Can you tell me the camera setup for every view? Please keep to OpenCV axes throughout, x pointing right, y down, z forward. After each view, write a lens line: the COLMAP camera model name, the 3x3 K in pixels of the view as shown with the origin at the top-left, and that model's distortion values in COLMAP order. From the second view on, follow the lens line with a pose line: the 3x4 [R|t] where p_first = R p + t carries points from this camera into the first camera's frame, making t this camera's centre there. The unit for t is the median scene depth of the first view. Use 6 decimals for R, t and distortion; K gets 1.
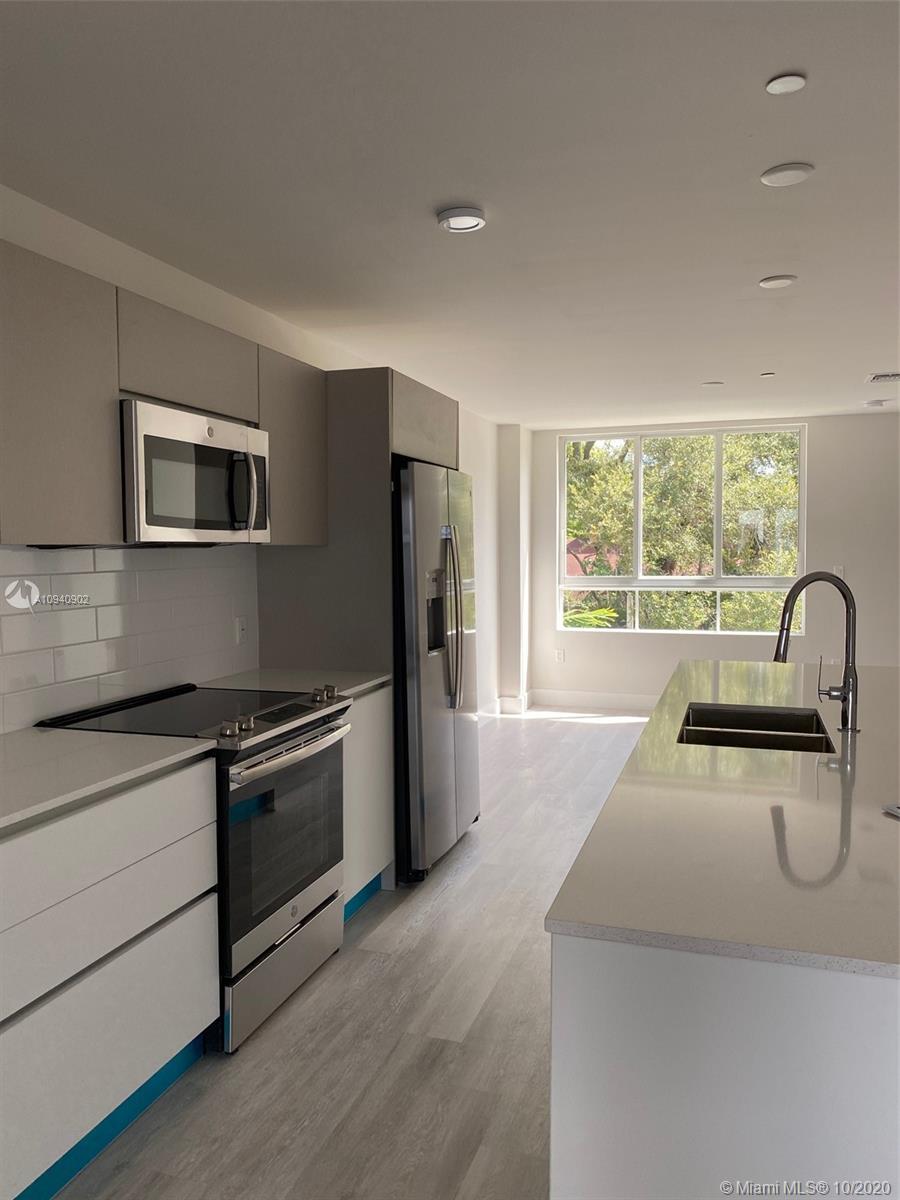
lens RADIAL K [[905.2, 0, 449.3], [0, 905.2, 603.9], [0, 0, 1]] dist [0.054737, -0.000354]
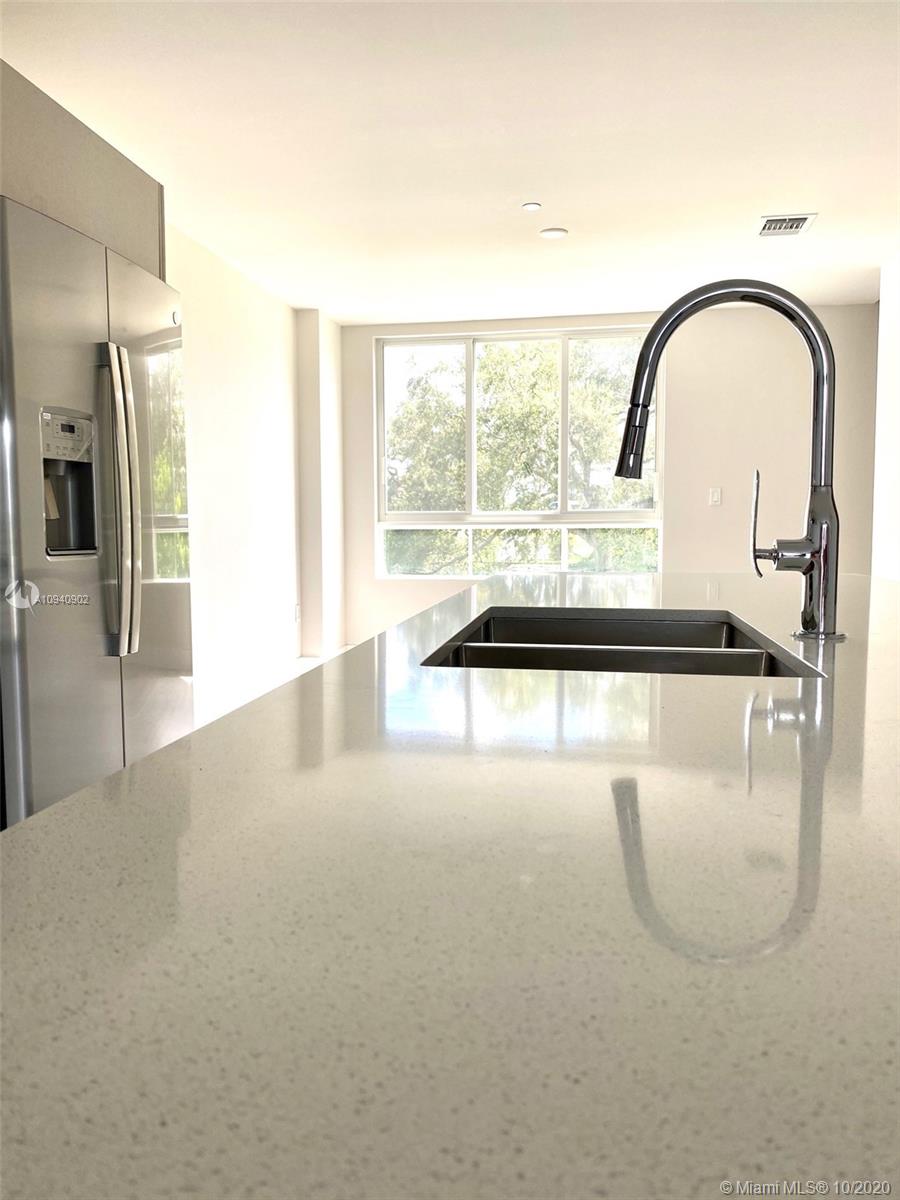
lens RADIAL K [[905.2, 0, 449.3], [0, 905.2, 596.8], [0, 0, 1]] dist [0.054737, -0.000354]
pose [[0.985960, -0.005487, 0.166890, 0.168849], [-0.000426, 0.999374, 0.035372, 0.093659], [-0.166979, -0.034946, 0.985341, 0.539556]]
